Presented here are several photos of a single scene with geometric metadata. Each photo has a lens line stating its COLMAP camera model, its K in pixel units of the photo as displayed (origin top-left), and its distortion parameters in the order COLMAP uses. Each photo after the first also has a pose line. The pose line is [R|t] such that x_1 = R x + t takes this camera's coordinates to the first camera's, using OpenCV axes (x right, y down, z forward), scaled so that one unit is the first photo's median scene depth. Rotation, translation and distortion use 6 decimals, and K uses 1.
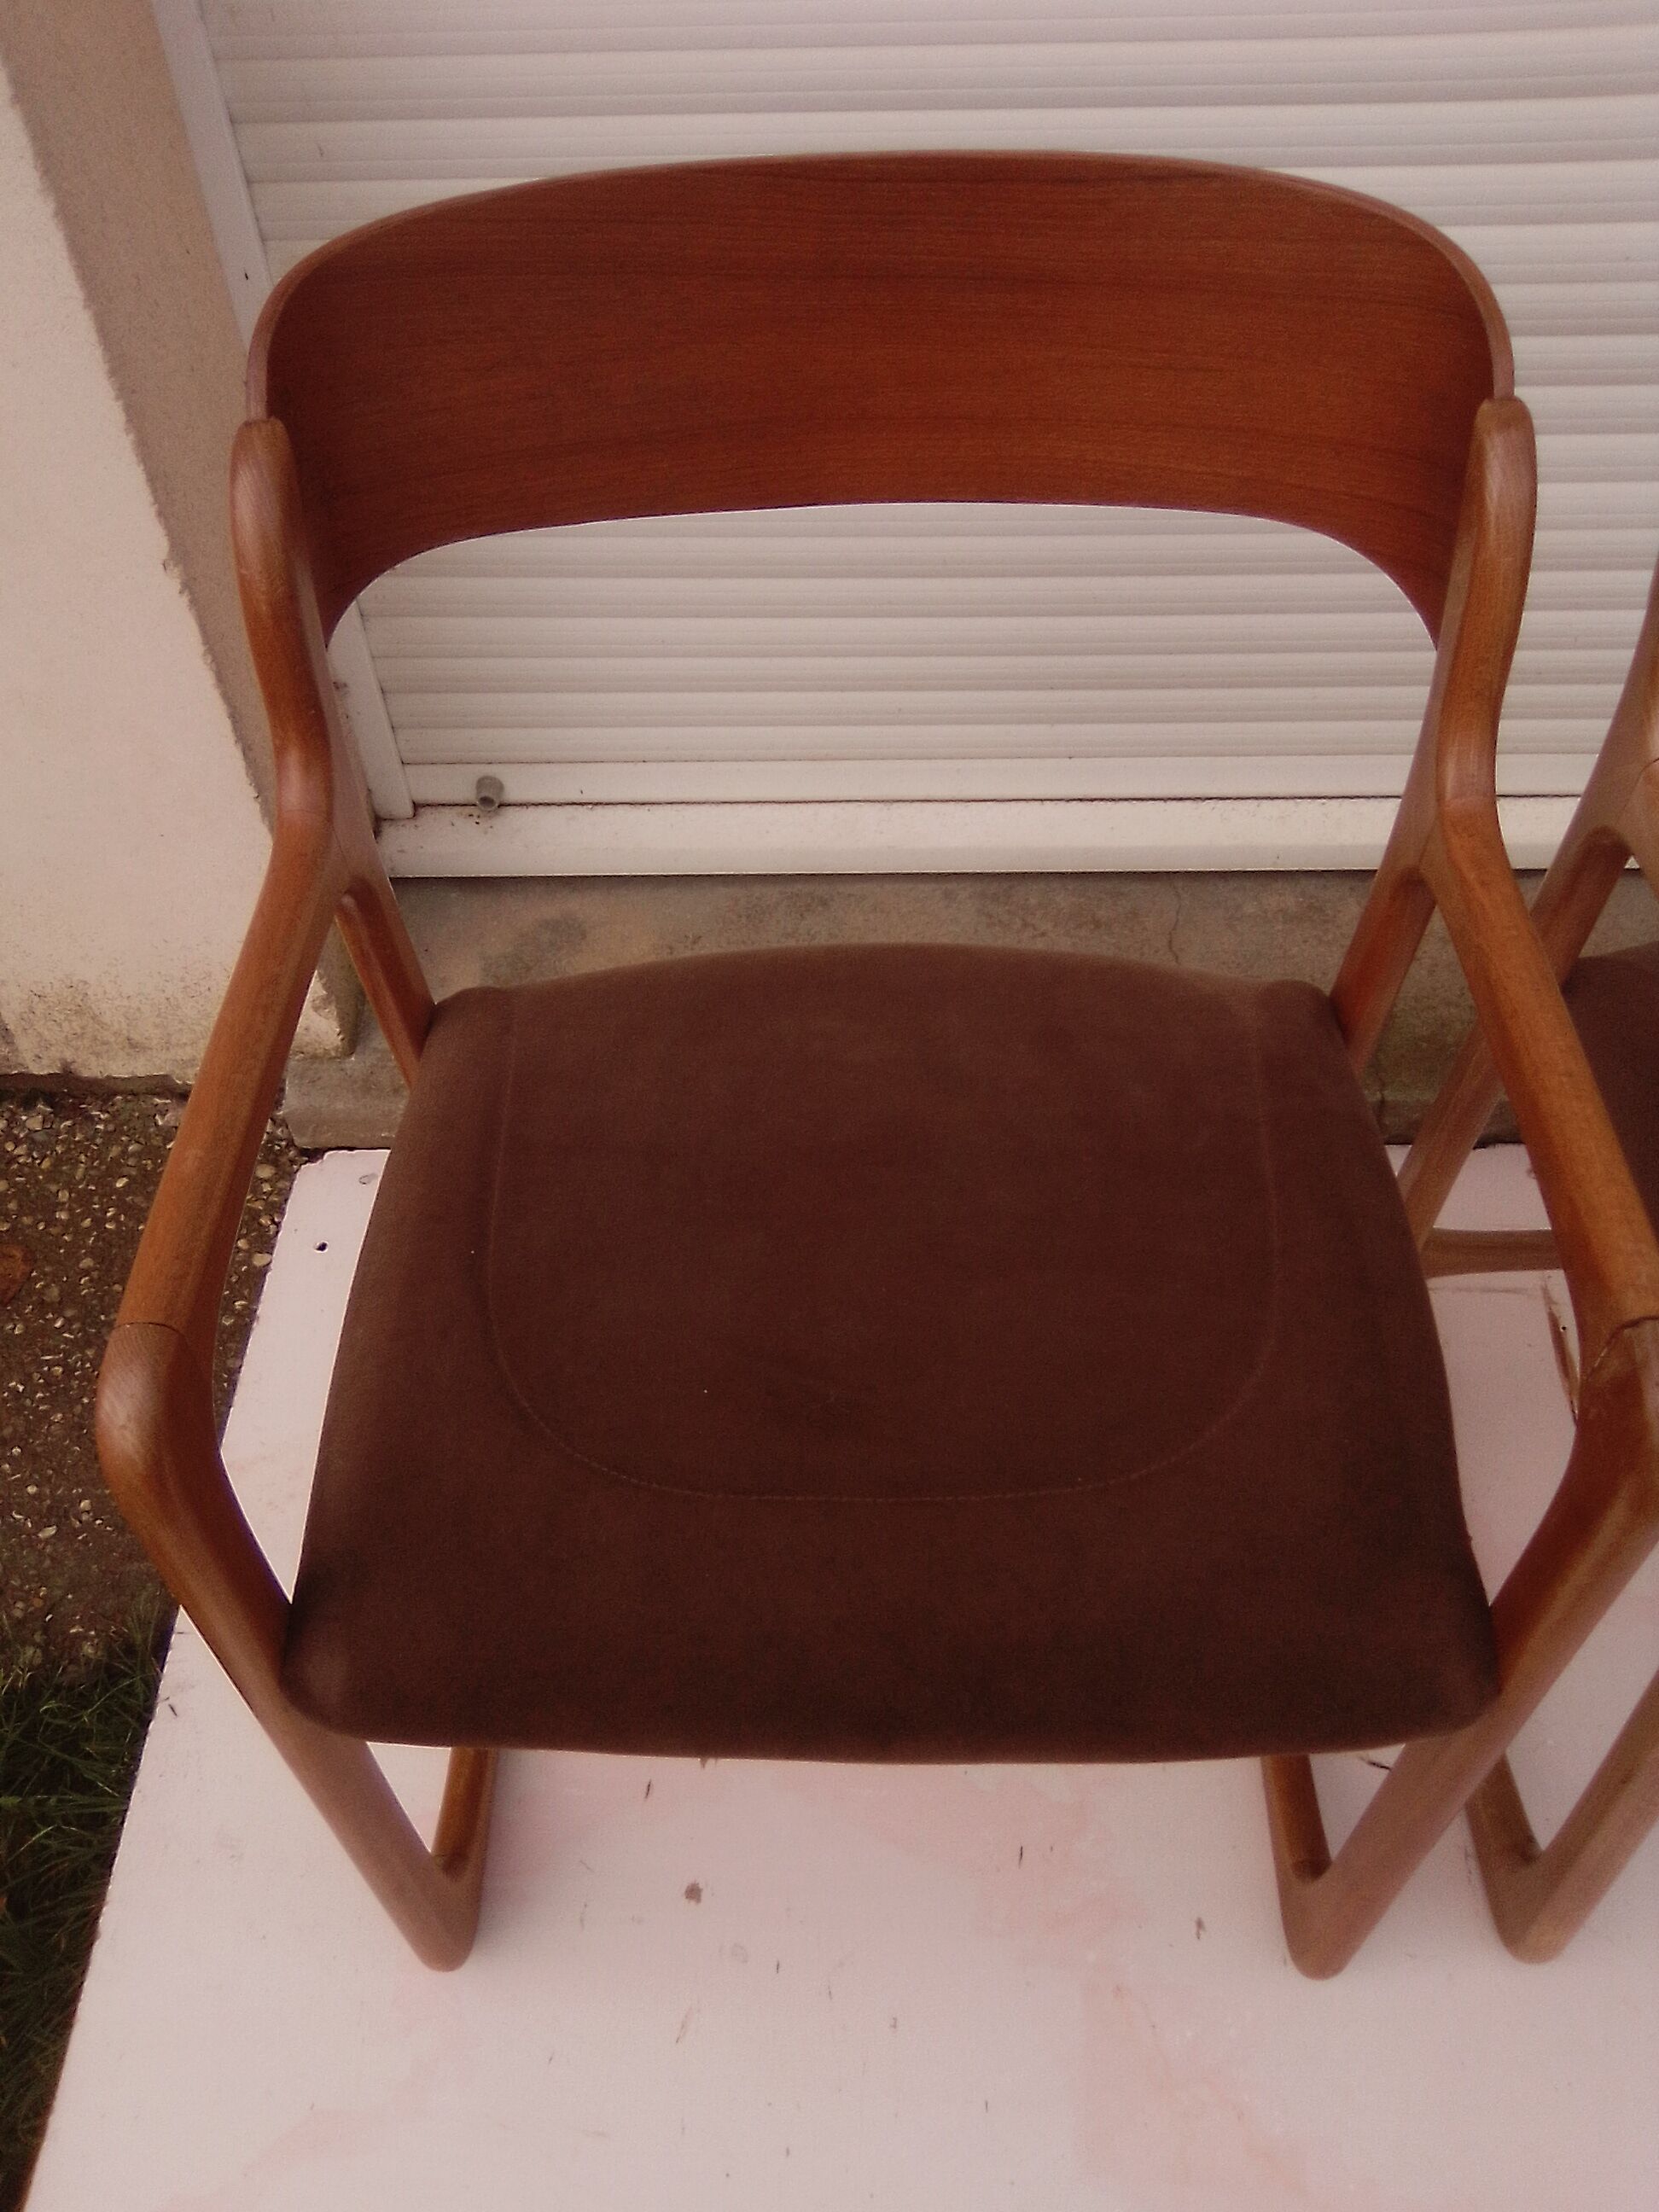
lens RADIAL K [[1681.6, 0, 820.8], [0, 1681.6, 1113.4], [0, 0, 1]] dist [0.008945, -0.042533]
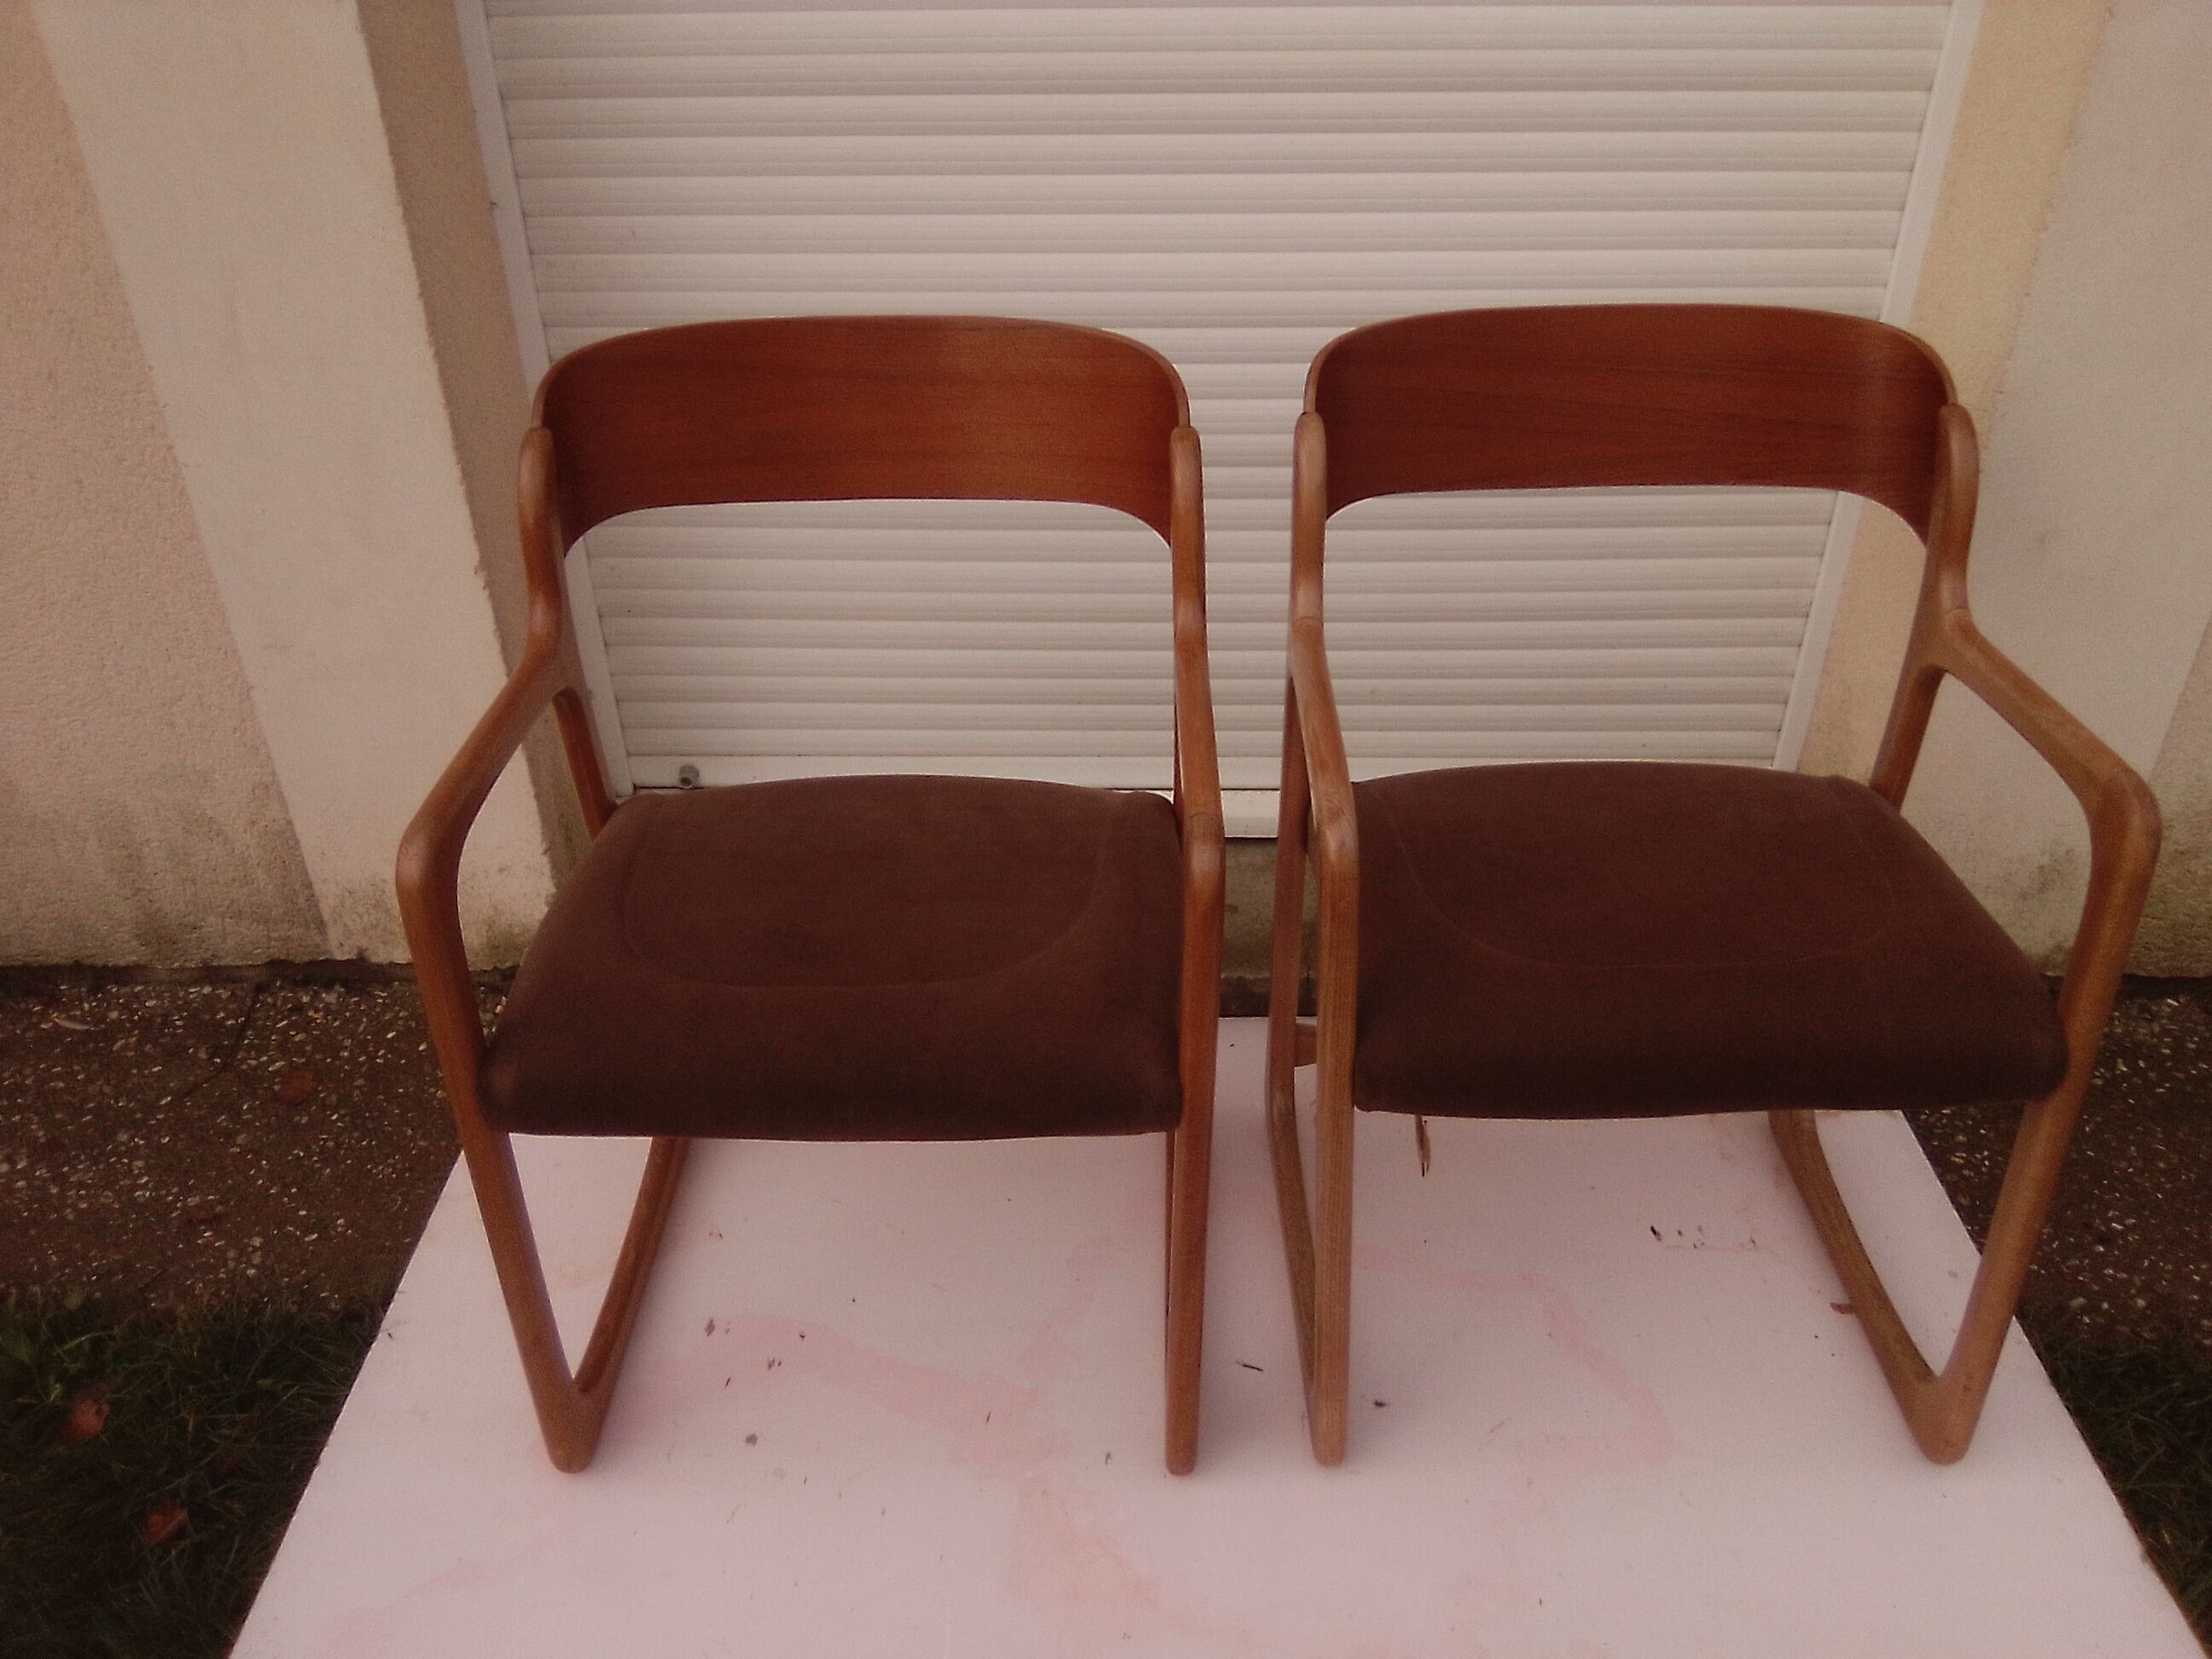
lens RADIAL K [[1681.6, 0, 1118.0], [0, 1681.6, 930.0], [0, 0, 1]] dist [0.008945, -0.042533]
pose [[0.999740, 0.016646, 0.015575, 0.146835], [-0.012097, 0.966484, -0.256441, 0.299914], [-0.019321, 0.256186, 0.966434, -0.342324]]
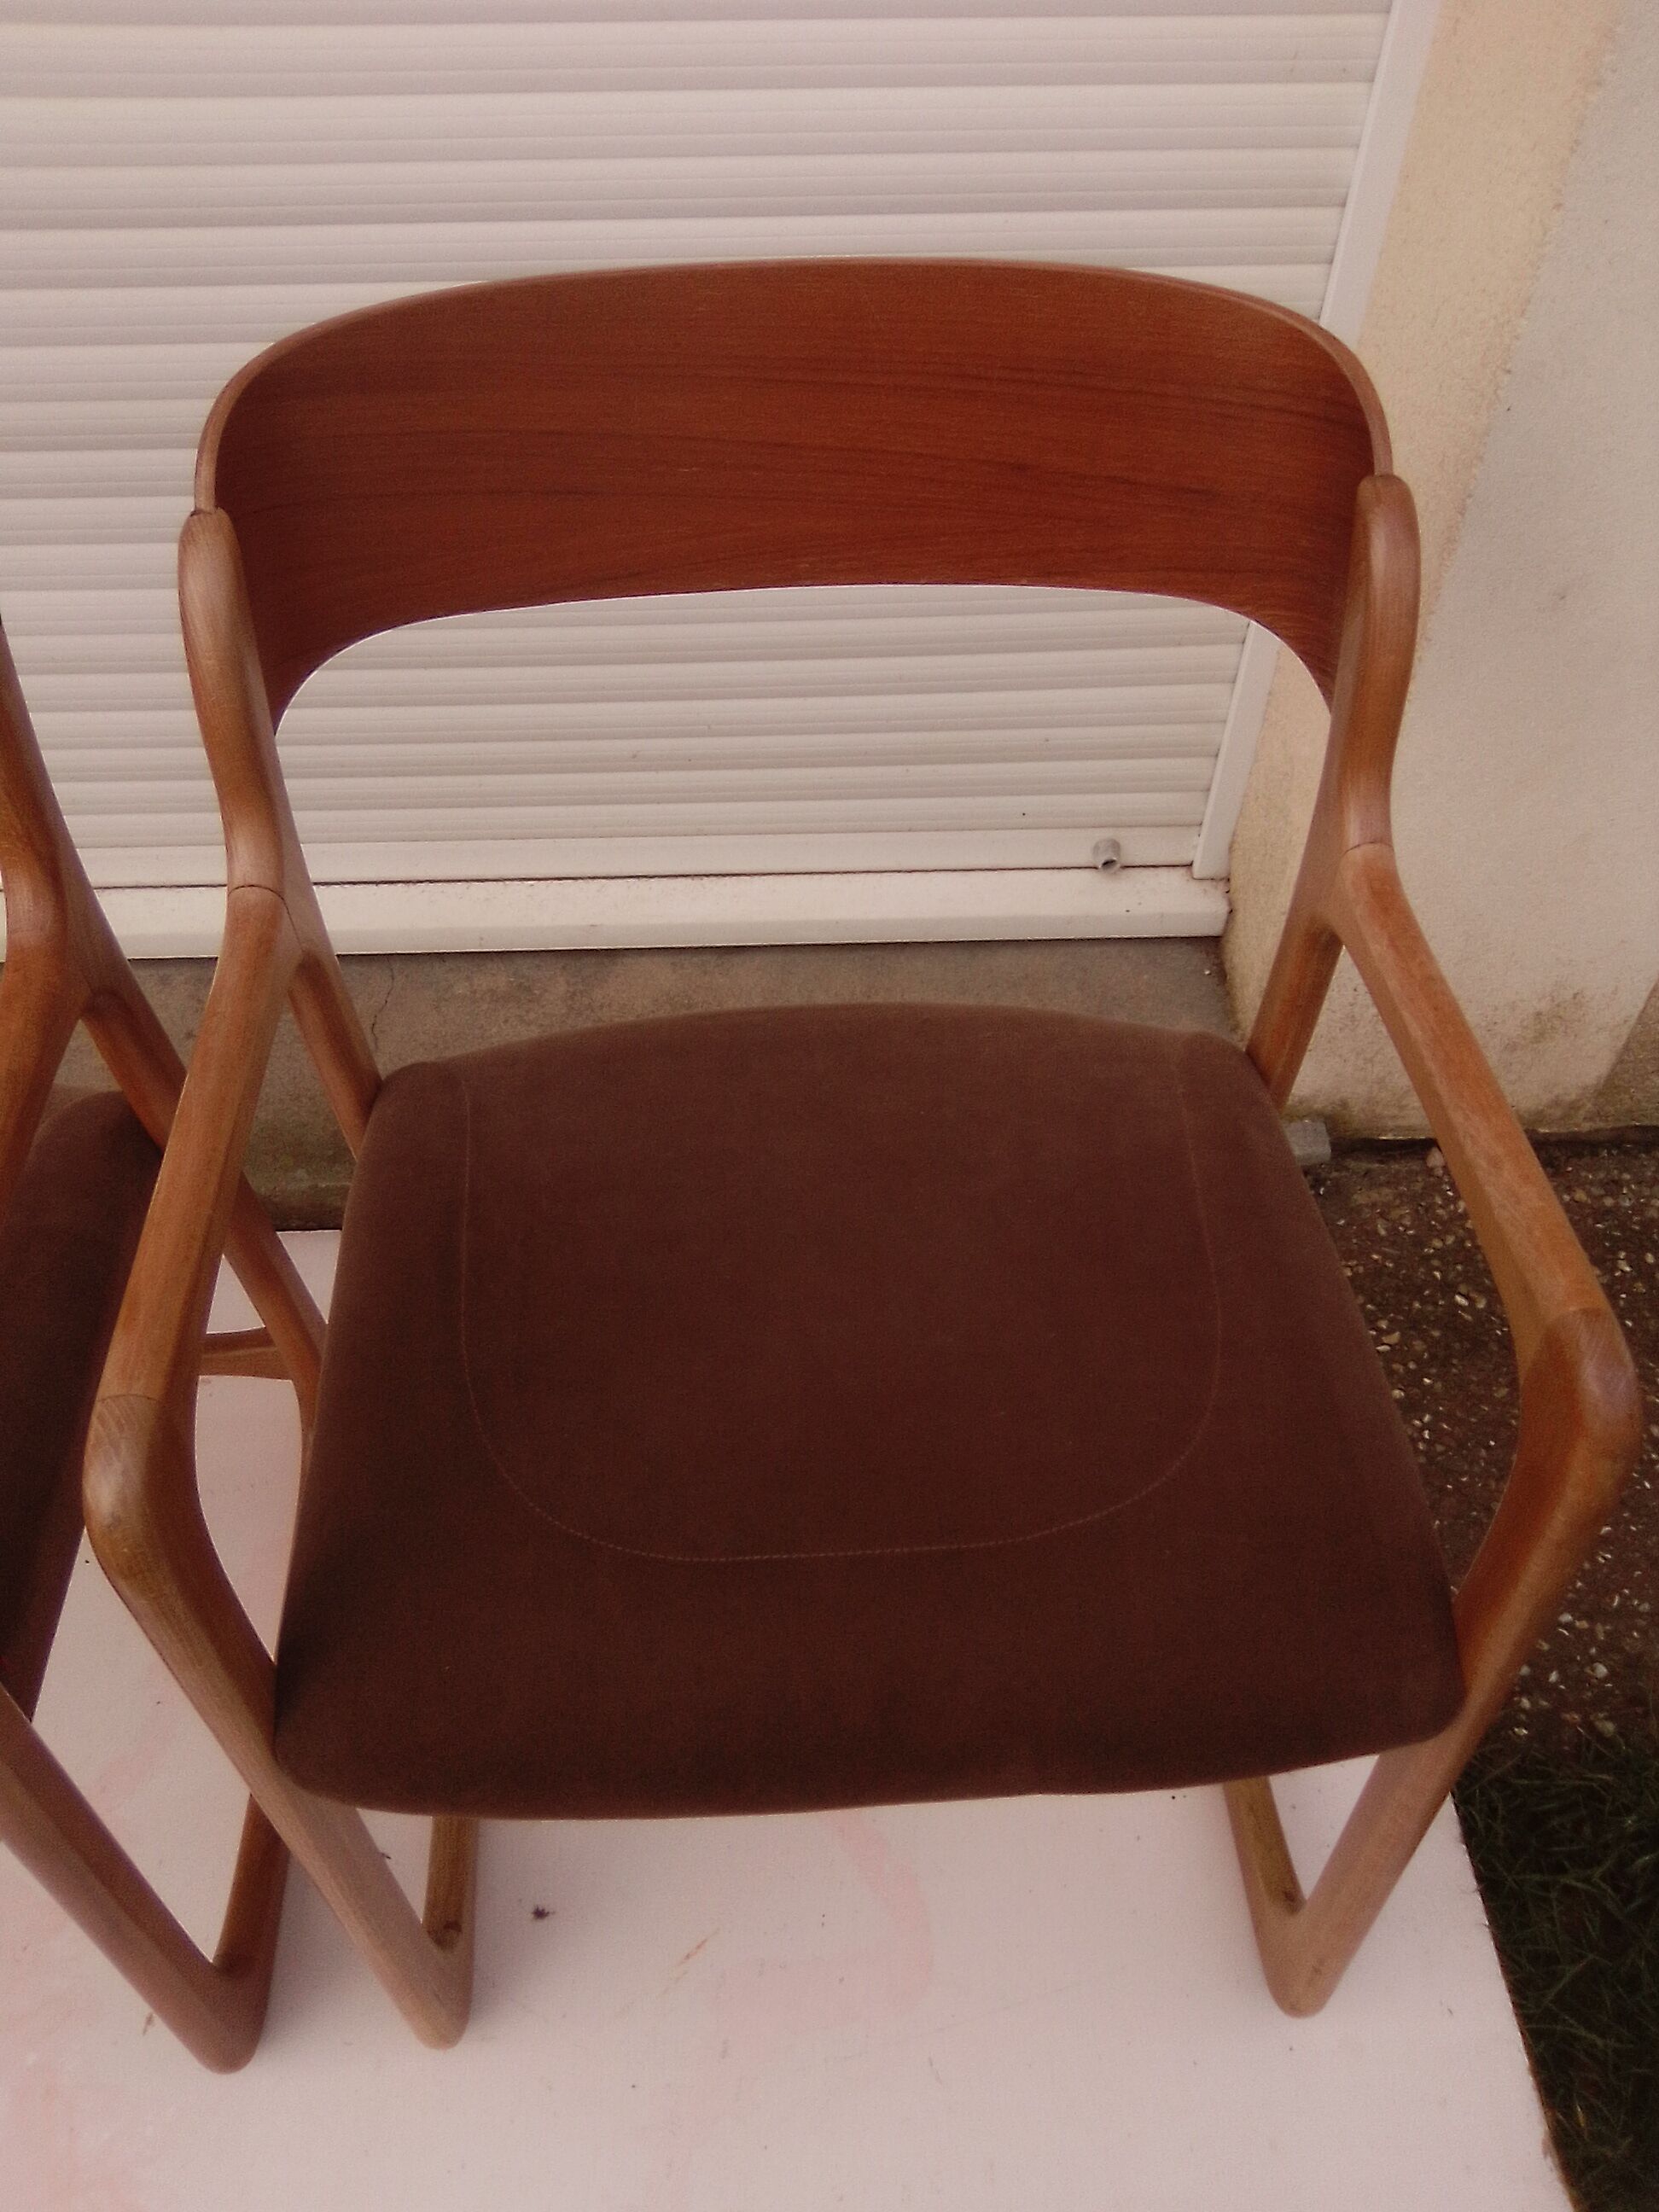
lens RADIAL K [[1681.6, 0, 791.4], [0, 1681.6, 1111.2], [0, 0, 1]] dist [0.008945, -0.042533]
pose [[0.997663, -0.021702, 0.064794, 0.400036], [0.023003, 0.999547, -0.019399, -0.024493], [-0.064344, 0.020844, 0.997710, -0.025464]]
